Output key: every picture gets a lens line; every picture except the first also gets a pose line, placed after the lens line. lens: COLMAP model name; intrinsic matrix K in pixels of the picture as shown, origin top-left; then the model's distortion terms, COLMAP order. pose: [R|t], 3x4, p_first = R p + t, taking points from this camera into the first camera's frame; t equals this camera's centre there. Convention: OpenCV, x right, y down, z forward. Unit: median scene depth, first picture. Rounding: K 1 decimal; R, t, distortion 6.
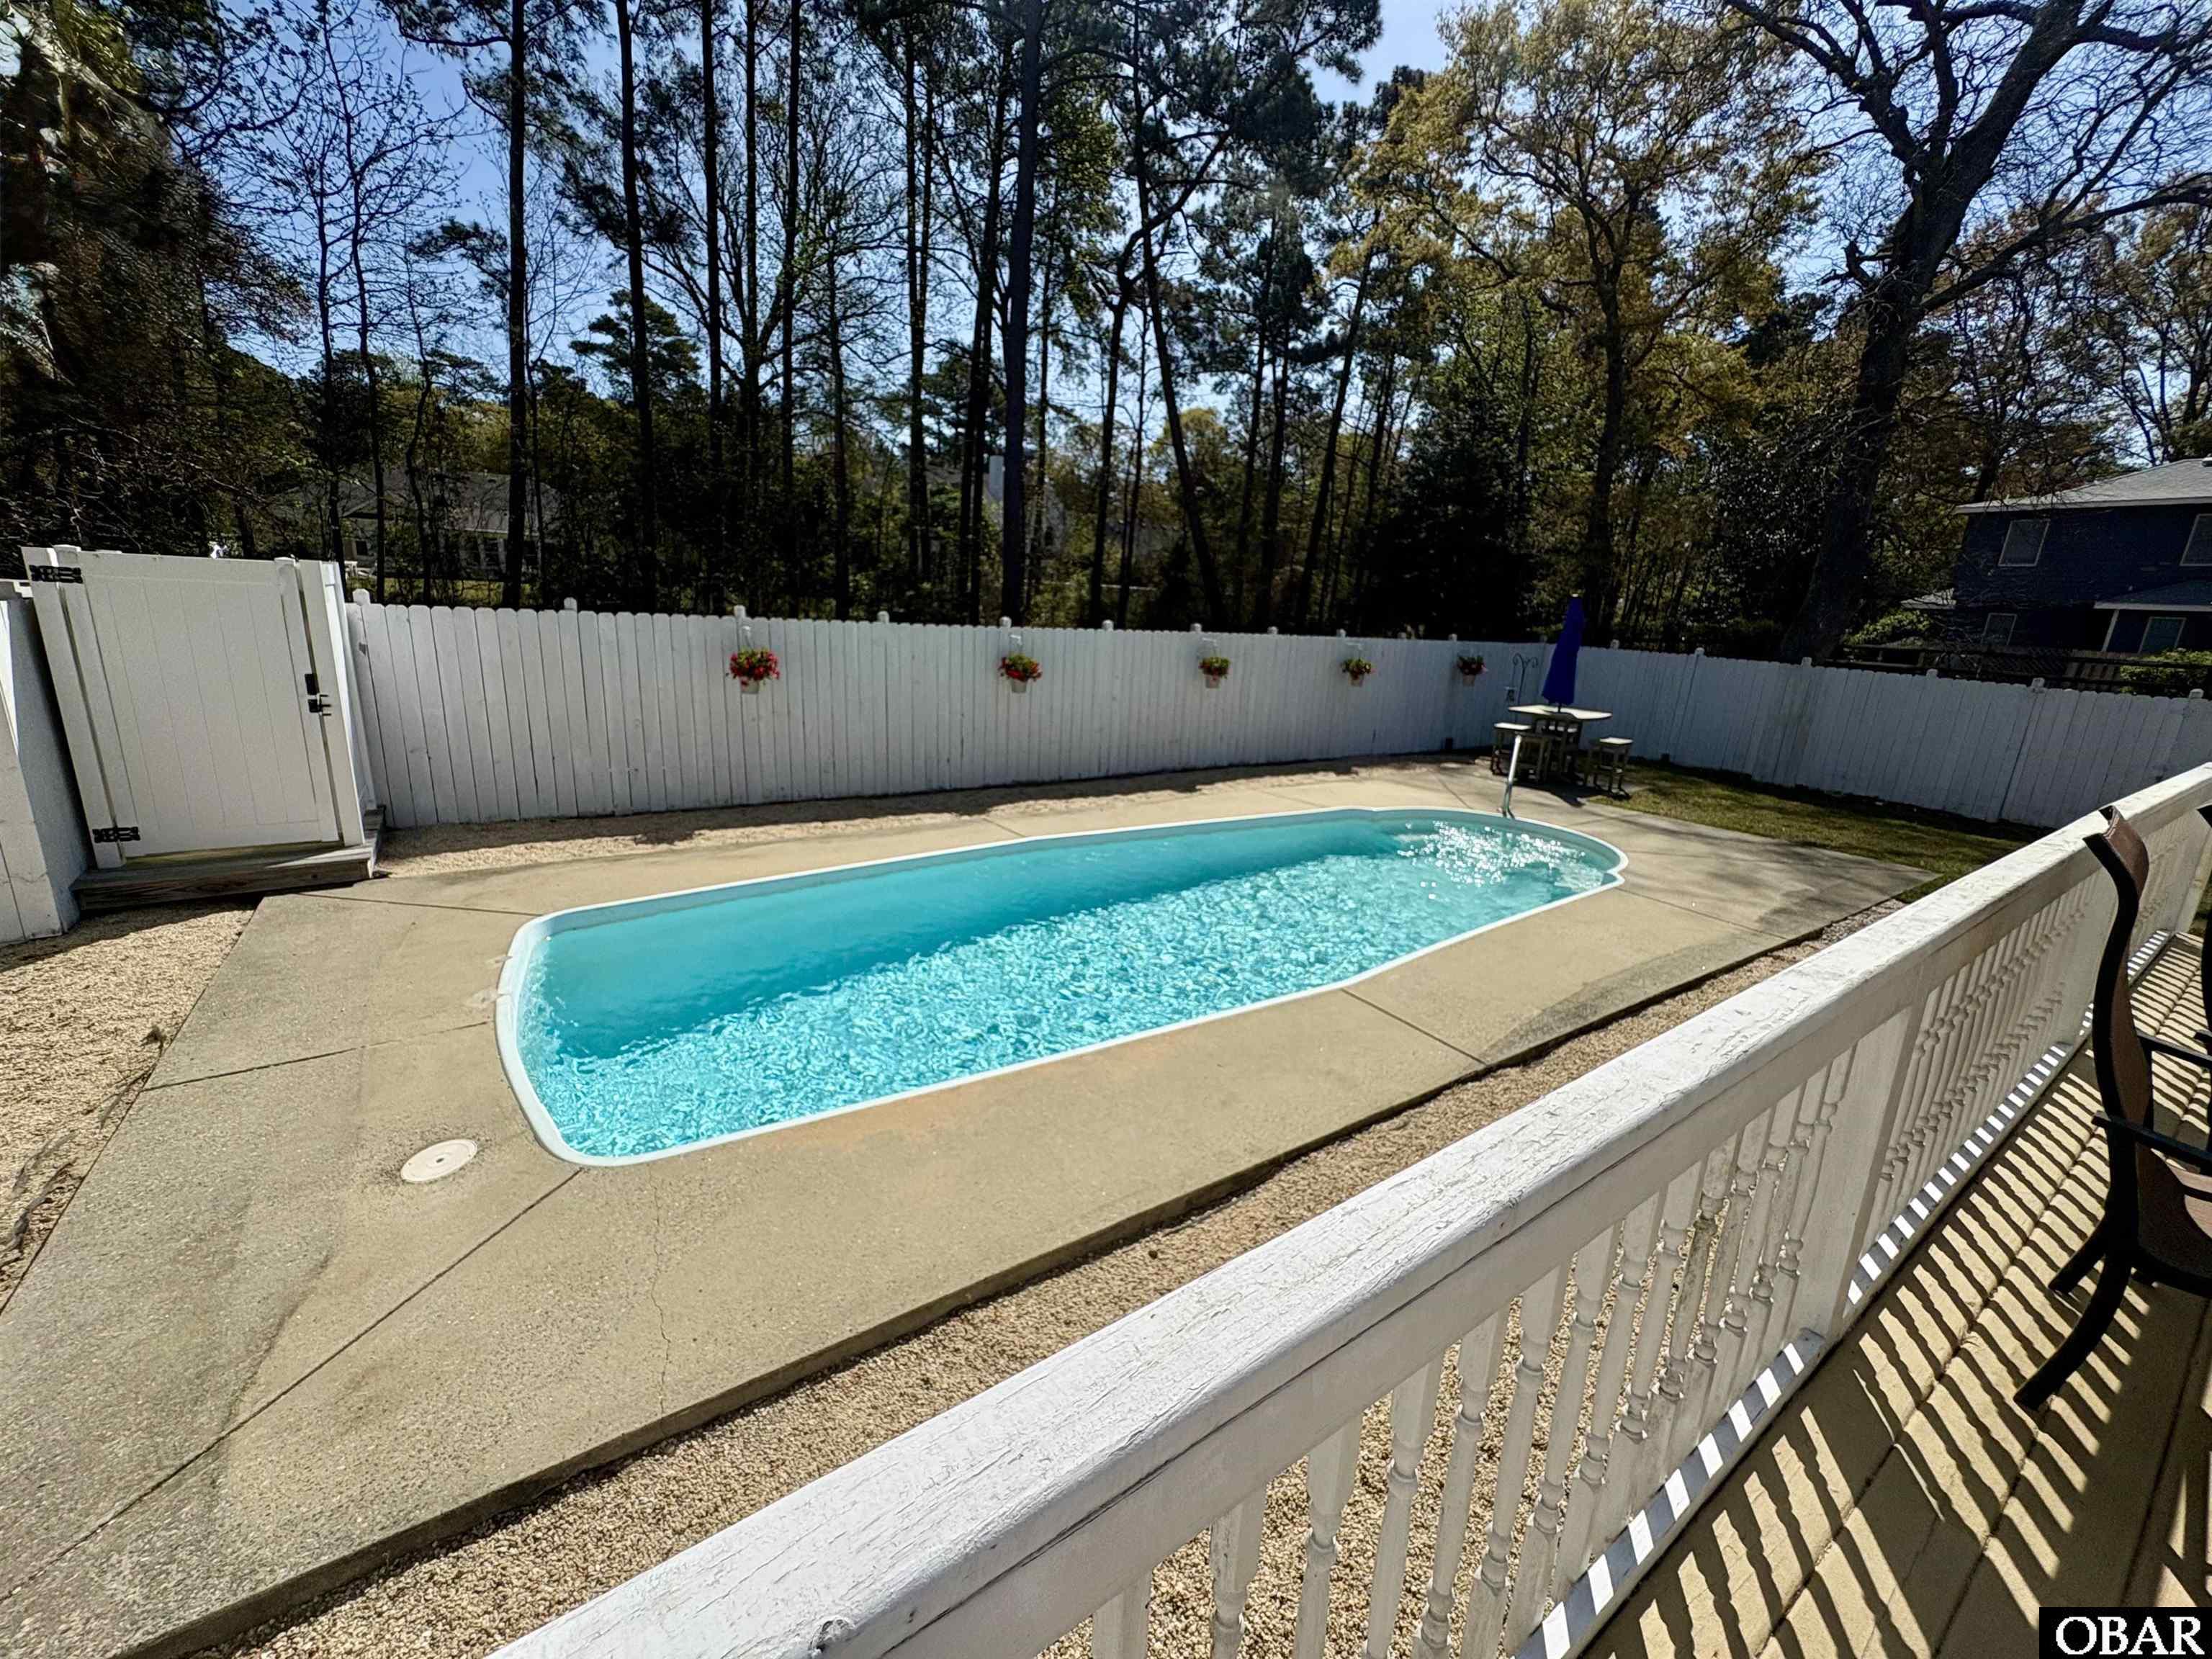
lens RADIAL K [[901.2, 0, 1113.3], [0, 901.2, 823.5], [0, 0, 1]] dist [0.026991, 0.000139]
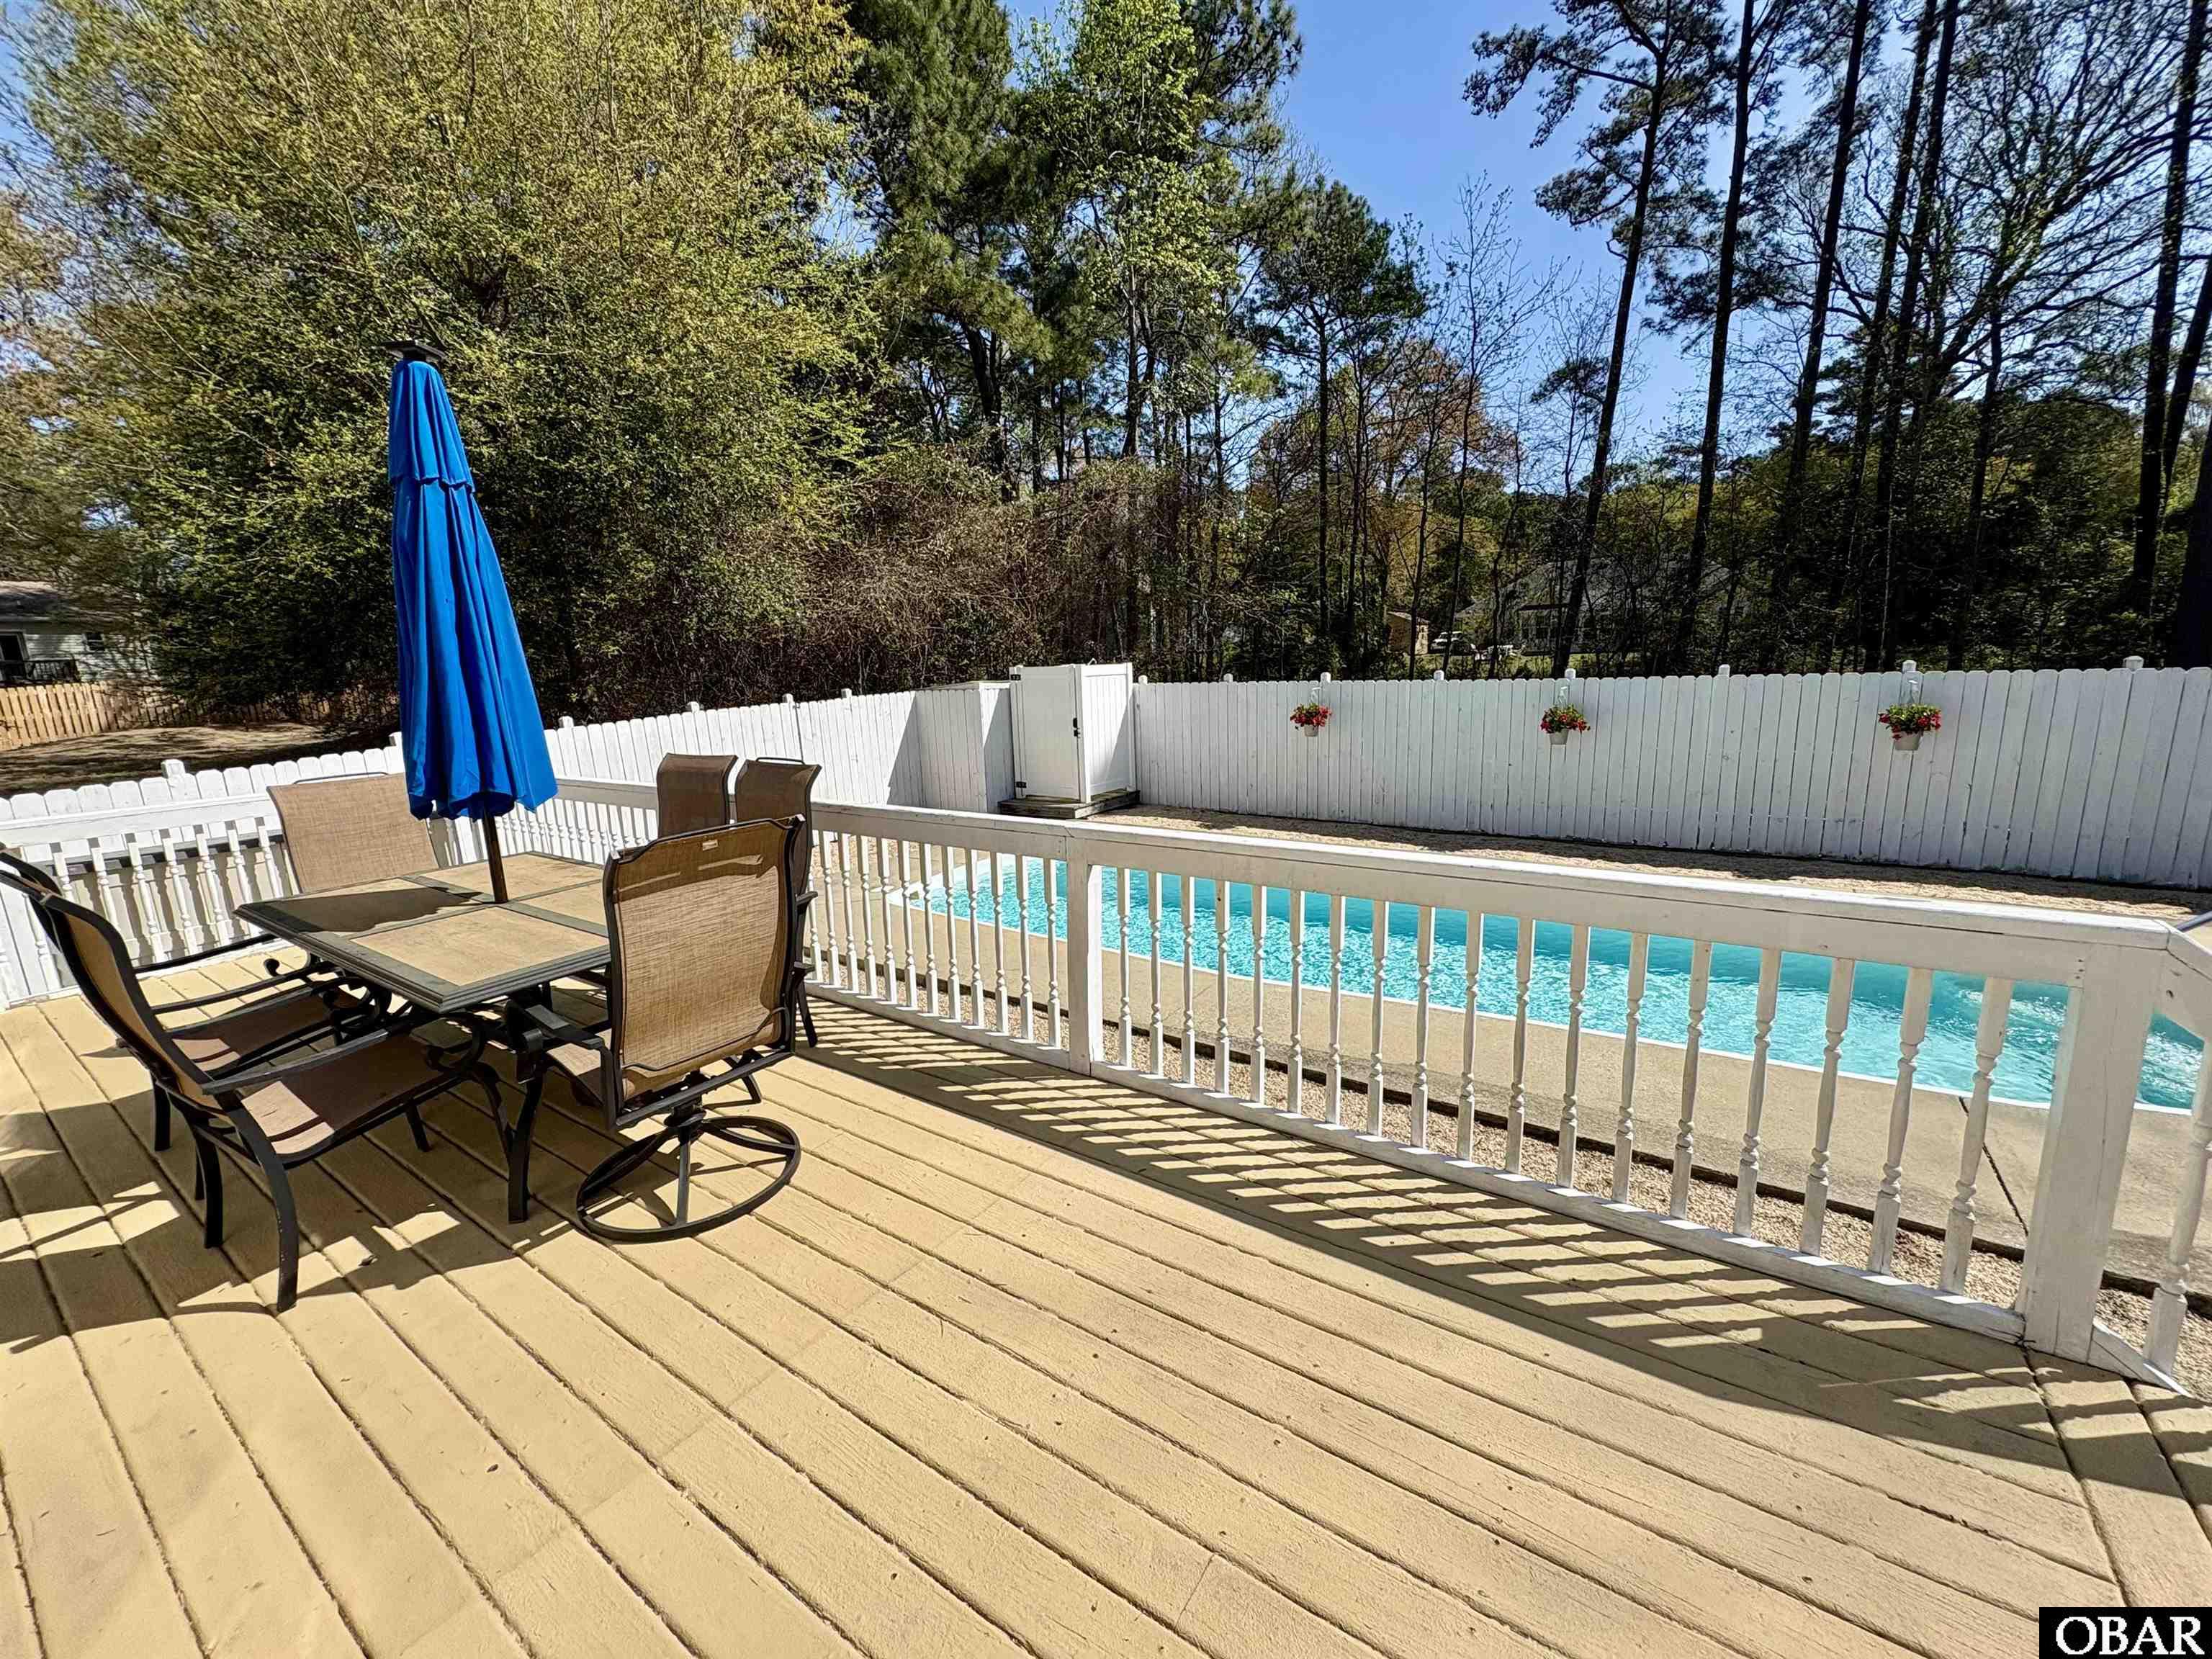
lens RADIAL K [[880.2, 0, 1114.2], [0, 880.2, 865.6], [0, 0, 1]] dist [0.001434, 0.000173]
pose [[0.361581, 0.157858, -0.918880, 0.247701], [-0.172917, 0.979818, 0.100283, -0.011560], [0.916165, 0.122630, 0.381580, 0.084260]]
